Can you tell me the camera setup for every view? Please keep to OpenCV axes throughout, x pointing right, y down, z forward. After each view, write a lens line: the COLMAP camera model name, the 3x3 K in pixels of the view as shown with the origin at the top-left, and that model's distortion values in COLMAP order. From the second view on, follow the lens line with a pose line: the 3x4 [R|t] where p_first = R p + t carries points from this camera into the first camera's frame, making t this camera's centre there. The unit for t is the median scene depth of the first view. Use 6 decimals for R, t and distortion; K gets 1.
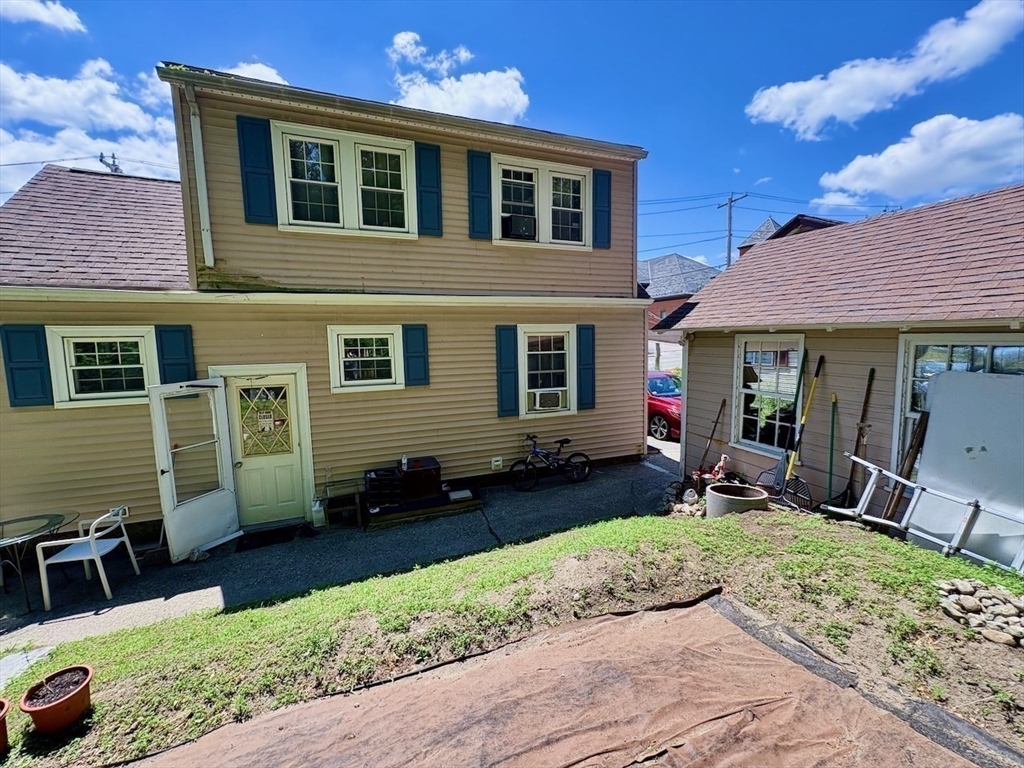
lens RADIAL K [[407.2, 0, 512.0], [0, 407.2, 384.0], [0, 0, 1]] dist [-0.001329, 0.000822]
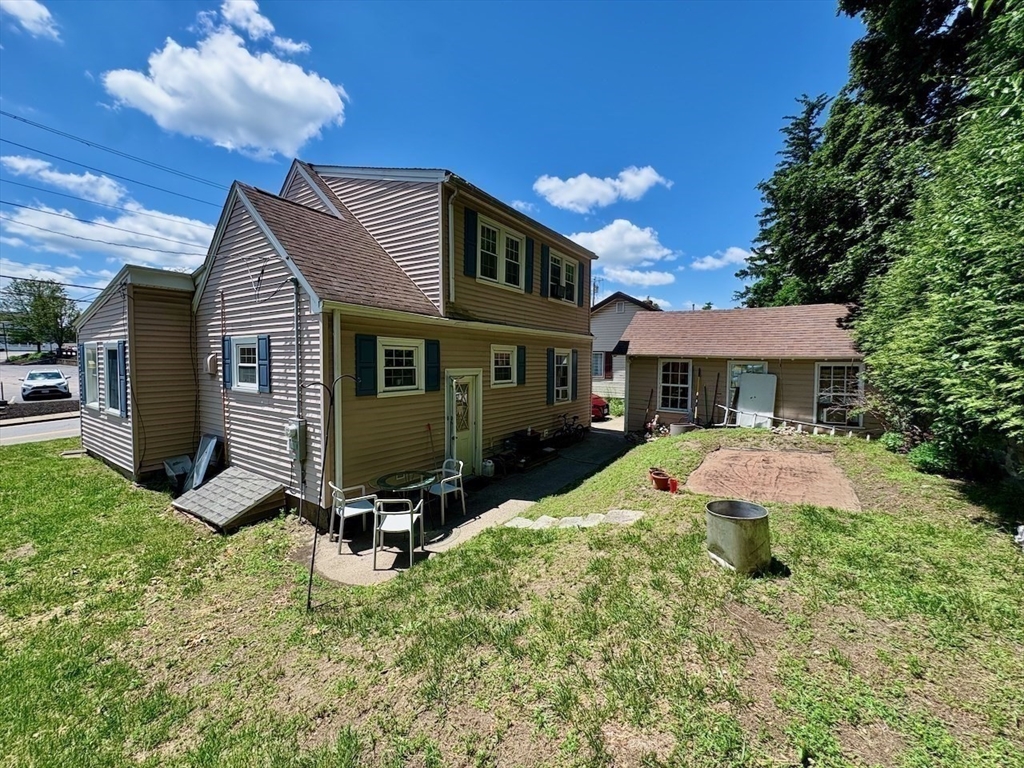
lens RADIAL K [[406.5, 0, 512.0], [0, 406.5, 384.0], [0, 0, 1]] dist [-0.002585, -0.000377]
pose [[0.818320, -0.004772, 0.574743, -1.258034], [0.031778, 0.998812, -0.036953, 0.064617], [-0.573884, 0.048504, 0.817499, -0.291036]]
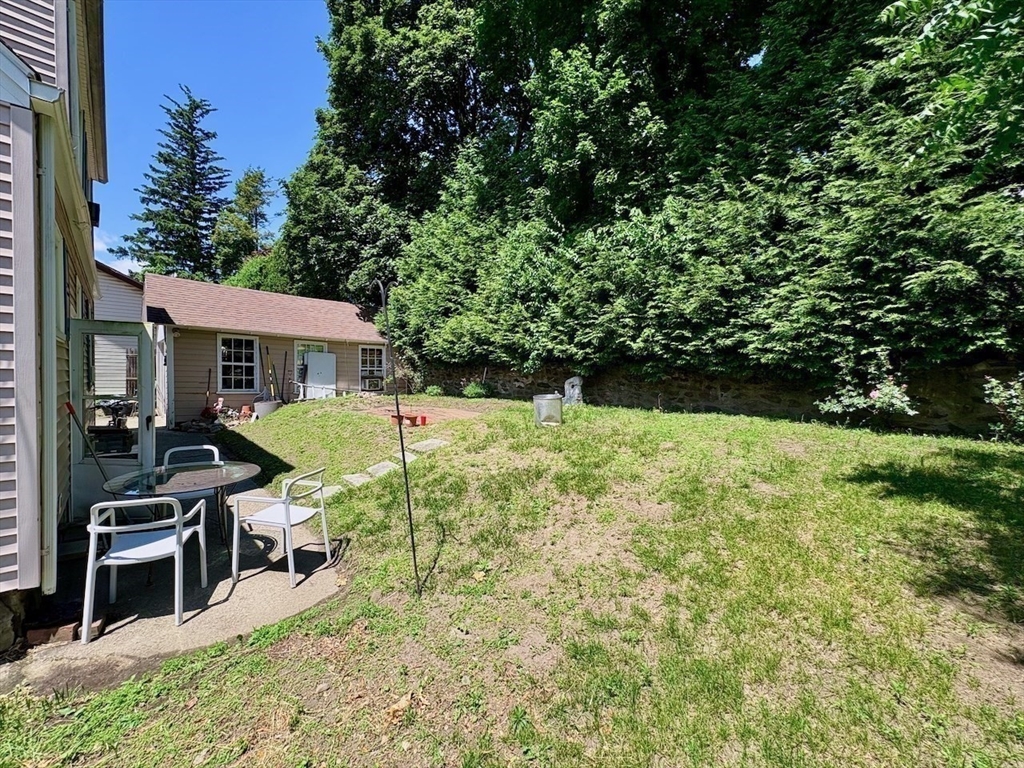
lens RADIAL K [[407.2, 0, 512.0], [0, 407.2, 384.0], [0, 0, 1]] dist [-0.001329, 0.000822]
pose [[-0.400997, -0.007219, 0.916051, -1.631288], [0.086077, 0.995248, 0.045523, 0.136171], [-0.912026, 0.097105, -0.398470, 0.505281]]
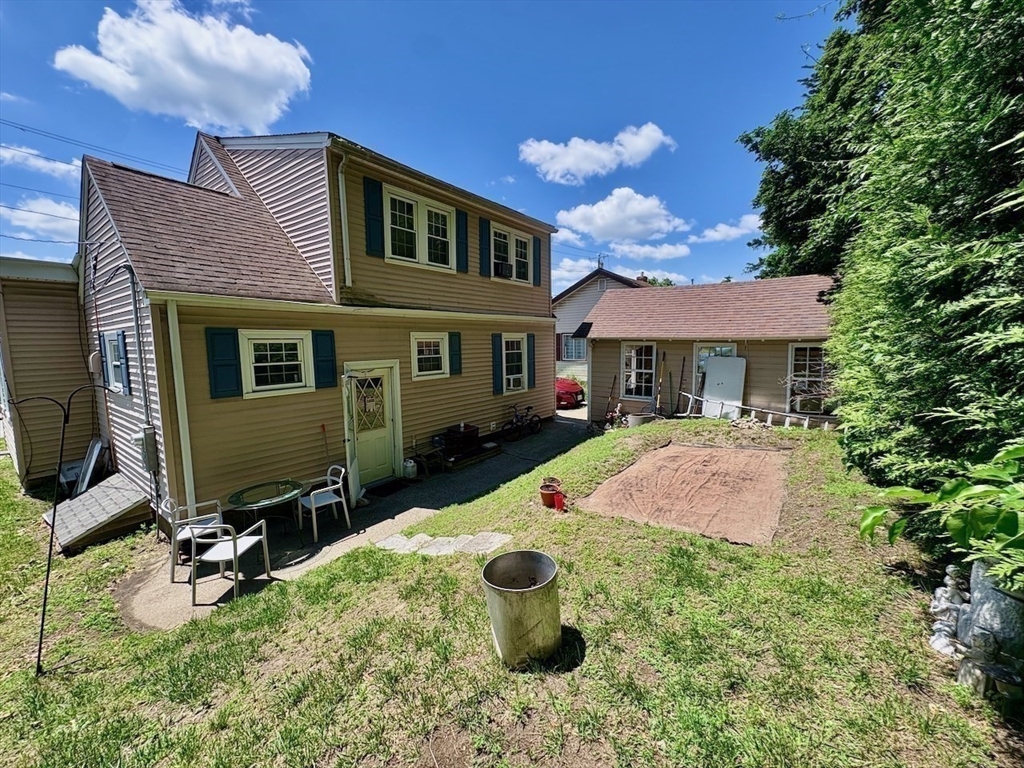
lens RADIAL K [[407.2, 0, 512.0], [0, 407.2, 384.0], [0, 0, 1]] dist [-0.001329, 0.000822]
pose [[0.843124, -0.047096, 0.535653, -0.901676], [0.049988, 0.998708, 0.009127, 0.036571], [-0.535391, 0.019081, 0.844389, -0.346253]]
